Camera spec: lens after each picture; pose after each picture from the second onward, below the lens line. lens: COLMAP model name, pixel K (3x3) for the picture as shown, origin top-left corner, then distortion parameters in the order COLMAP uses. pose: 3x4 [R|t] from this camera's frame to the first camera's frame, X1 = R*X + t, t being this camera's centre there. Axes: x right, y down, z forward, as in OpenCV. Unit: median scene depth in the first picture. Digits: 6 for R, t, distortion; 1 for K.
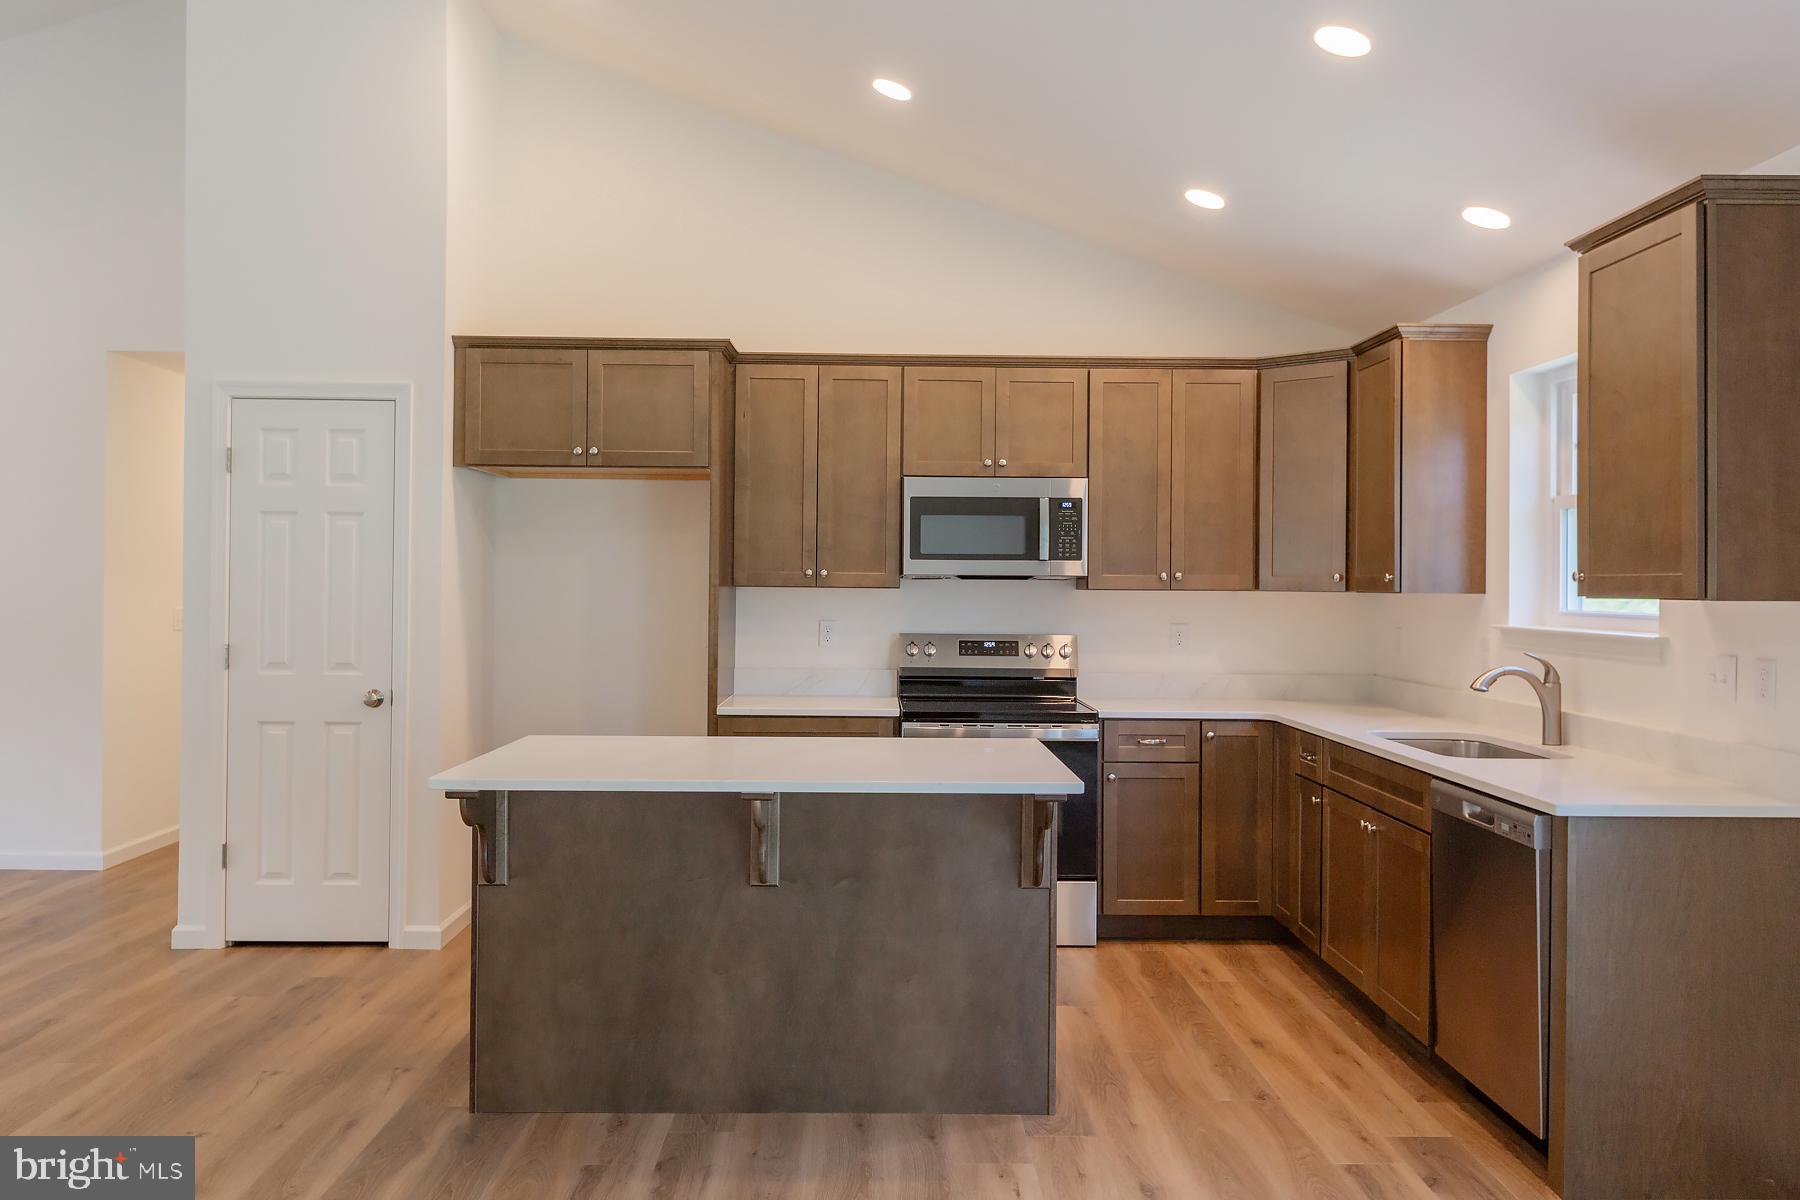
lens RADIAL K [[1369.8, 0, 900.3], [0, 1369.8, 587.1], [0, 0, 1]] dist [0.009348, -0.000884]
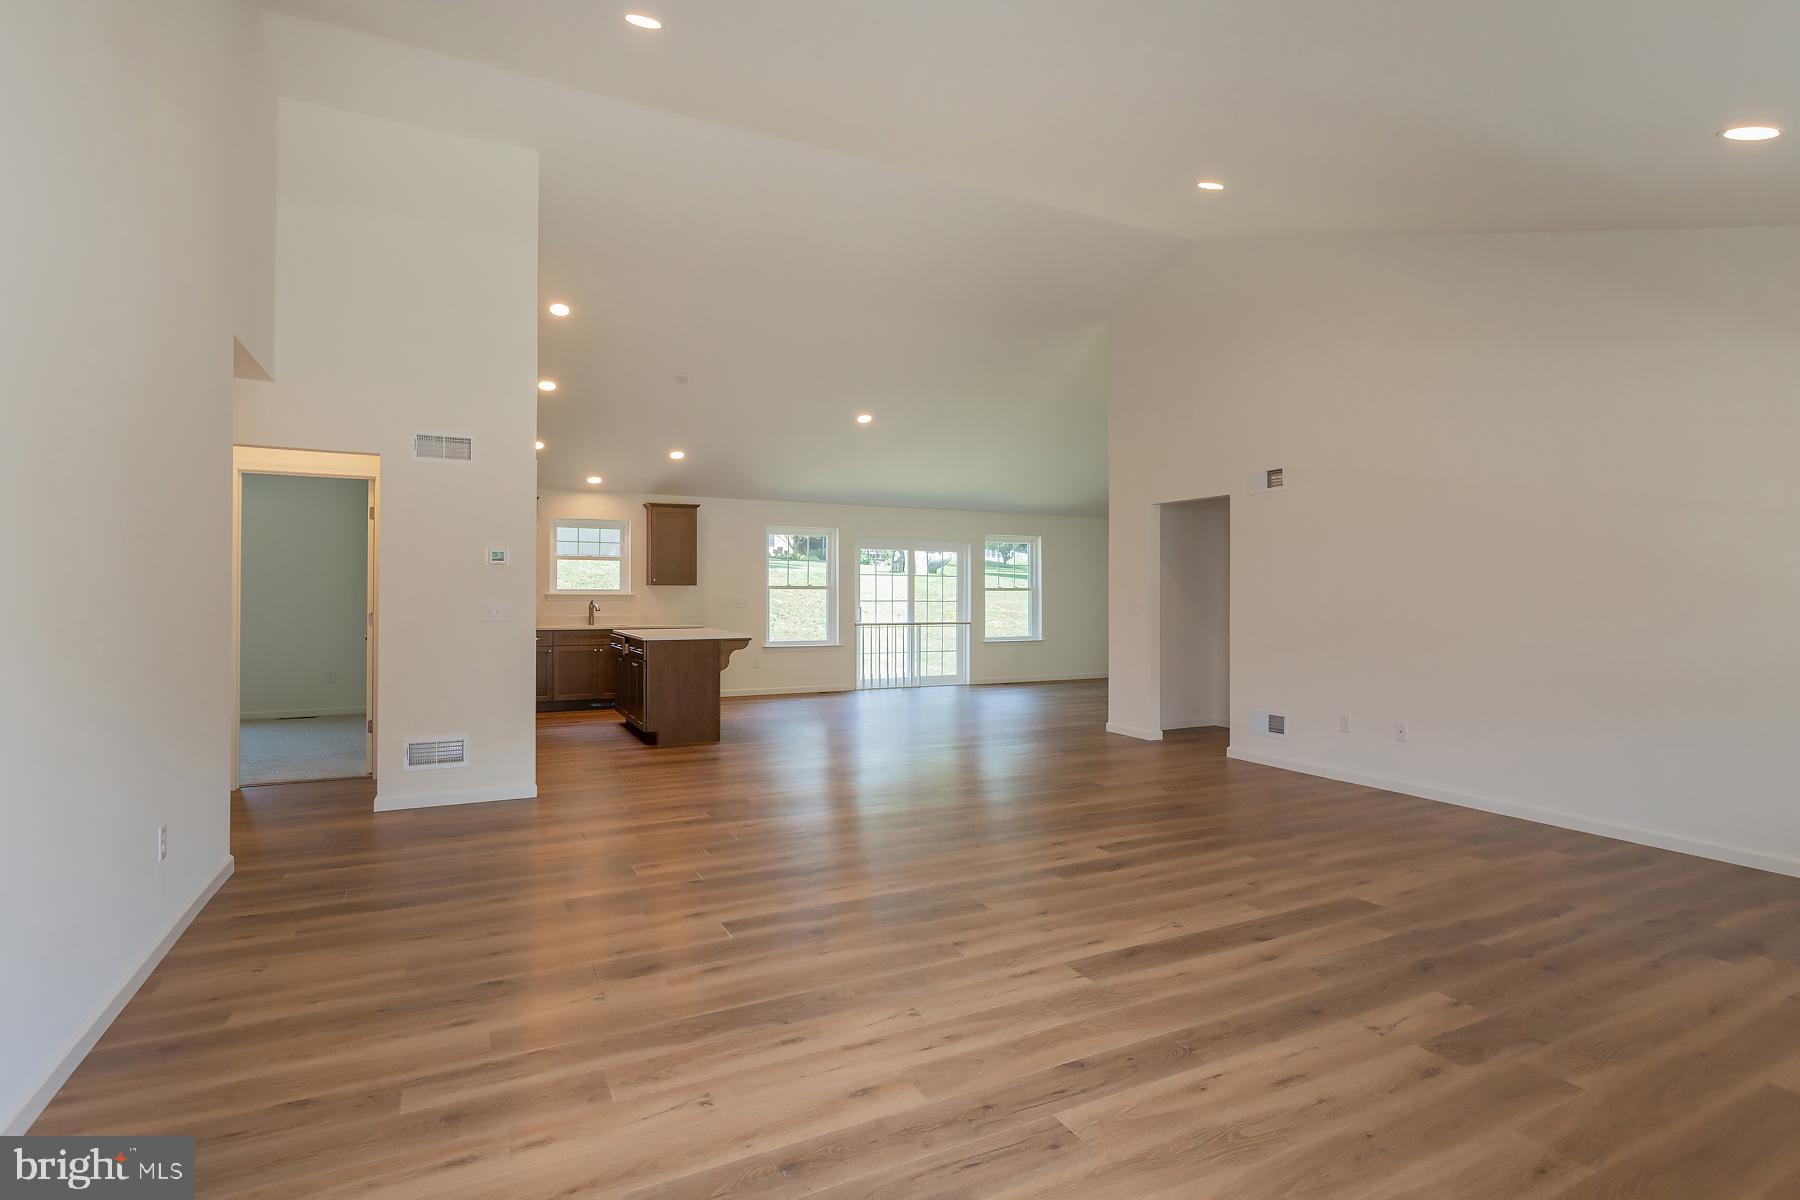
lens RADIAL K [[896.8, 0, 902.2], [0, 896.8, 589.2], [0, 0, 1]] dist [-0.035259, -0.000236]
pose [[-0.441344, -0.007811, 0.897304, -1.697375], [-0.004953, 0.999968, 0.006268, -0.000420], [-0.897324, -0.001678, -0.441368, 1.087233]]
